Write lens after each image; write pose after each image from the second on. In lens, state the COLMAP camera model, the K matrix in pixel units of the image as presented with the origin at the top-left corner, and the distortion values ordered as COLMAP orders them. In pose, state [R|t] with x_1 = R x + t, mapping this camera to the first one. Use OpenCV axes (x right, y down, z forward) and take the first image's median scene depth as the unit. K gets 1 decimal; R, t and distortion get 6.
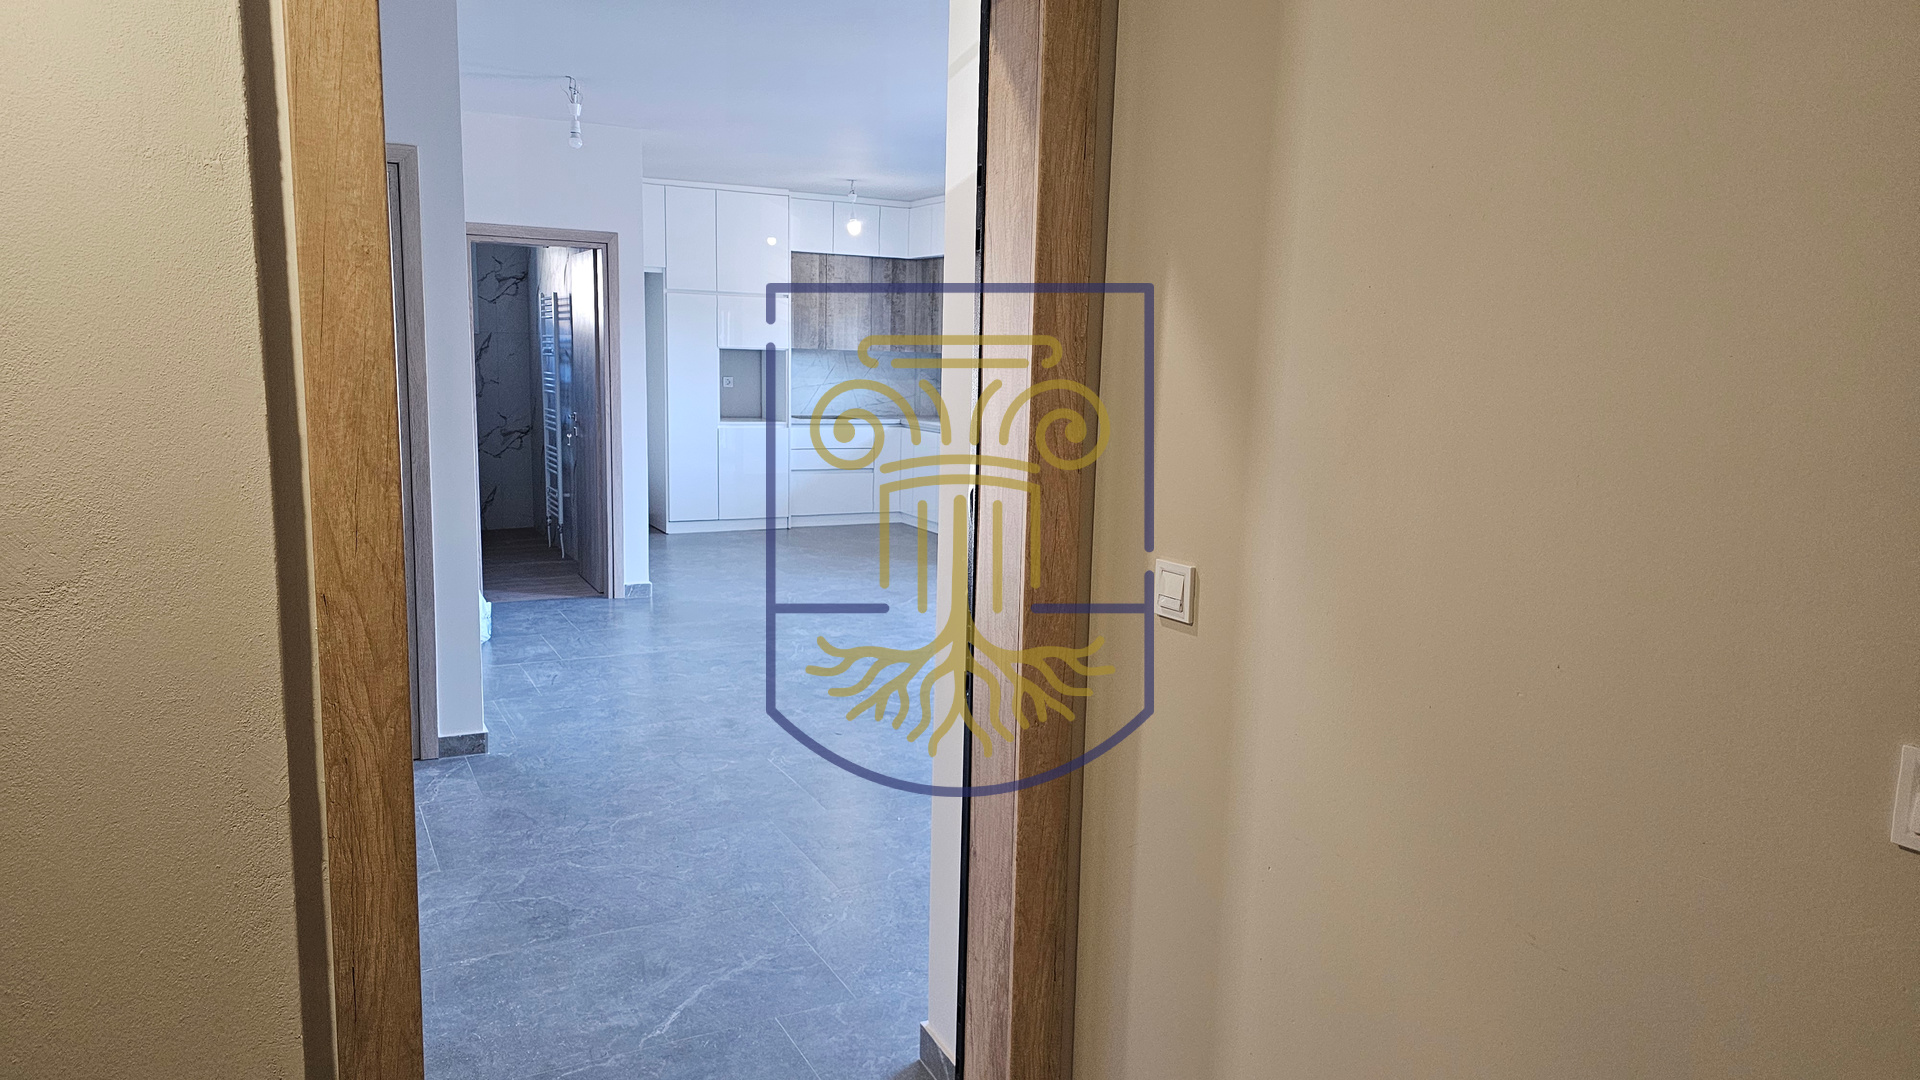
lens RADIAL K [[1372.9, 0, 960.0], [0, 1372.9, 540.0], [0, 0, 1]] dist [0.005871, 0.000699]
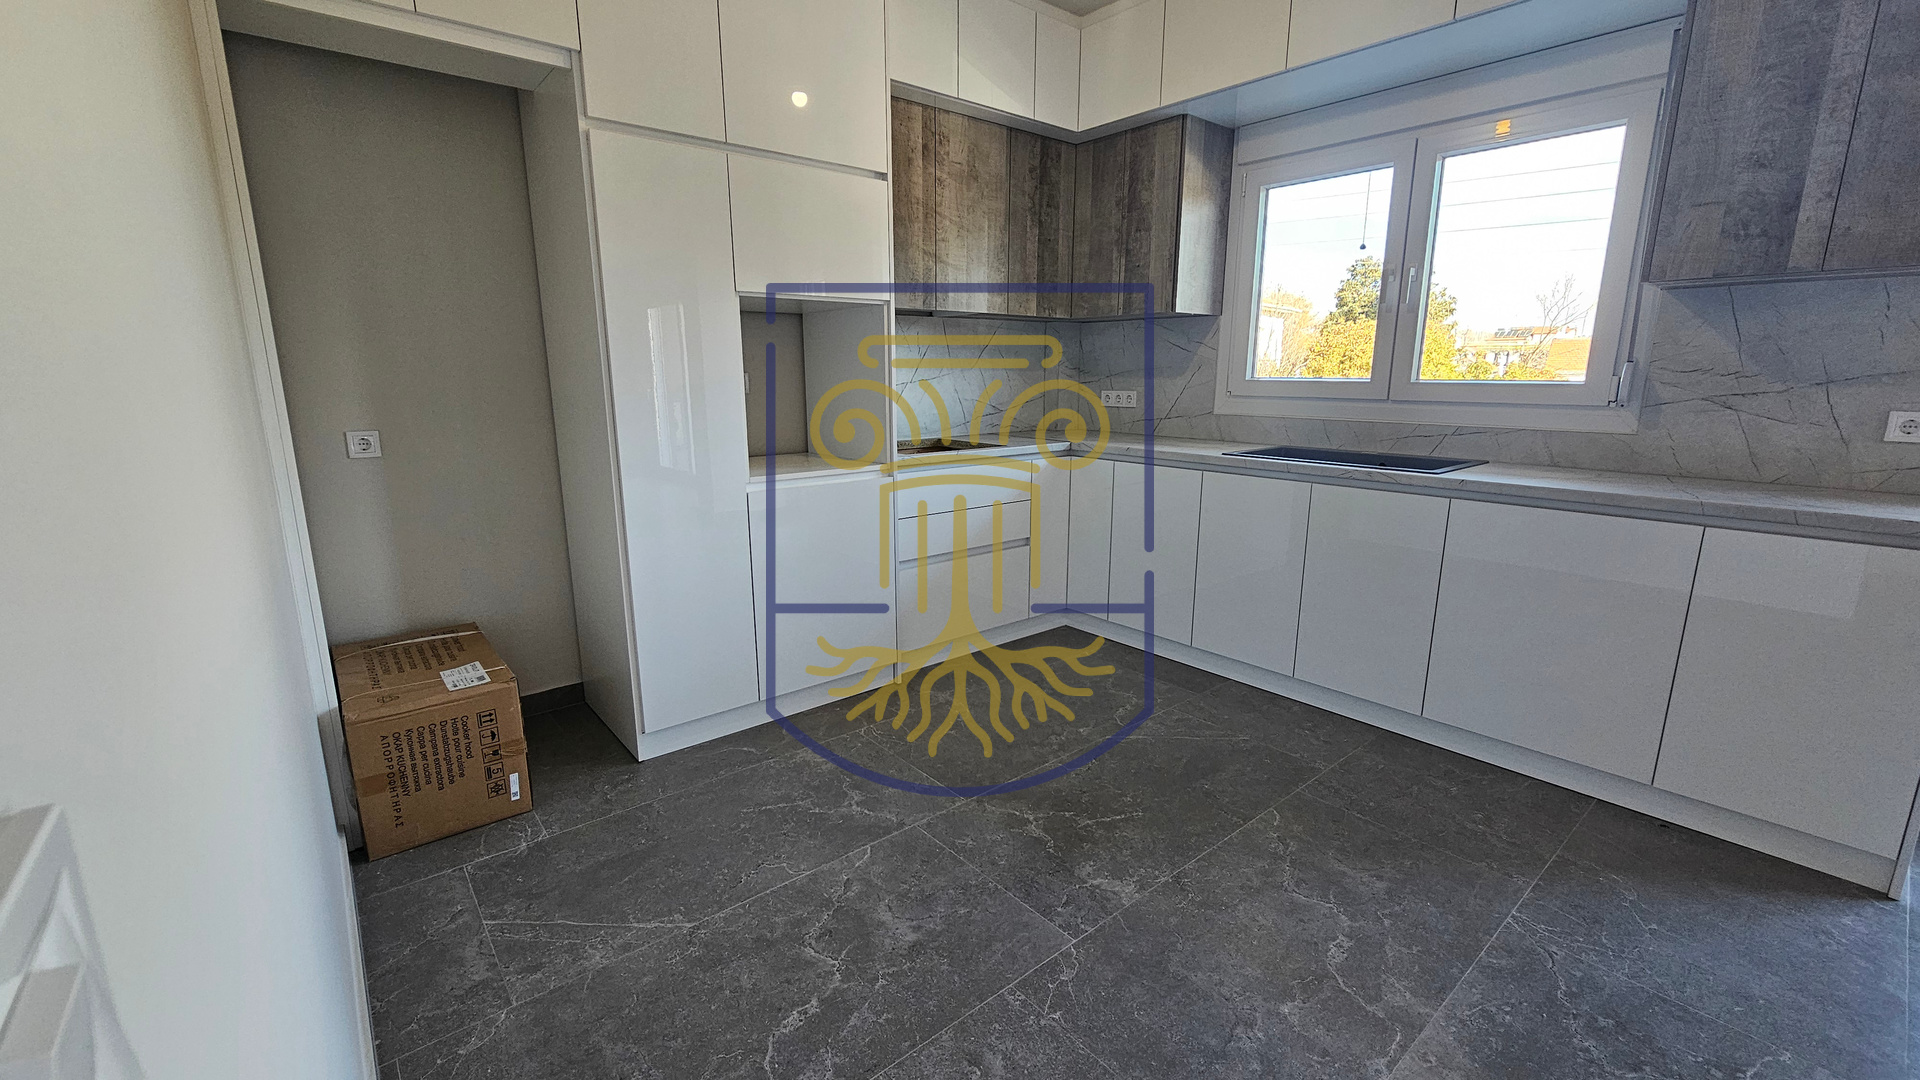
lens RADIAL K [[784.1, 0, 956.5], [0, 784.1, 539.8], [0, 0, 1]] dist [-0.013957, 0.005330]
pose [[0.980098, -0.076508, 0.183178, -0.147804], [0.062792, 0.994851, 0.079548, -0.075106], [-0.188321, -0.066462, 0.979856, 0.695351]]
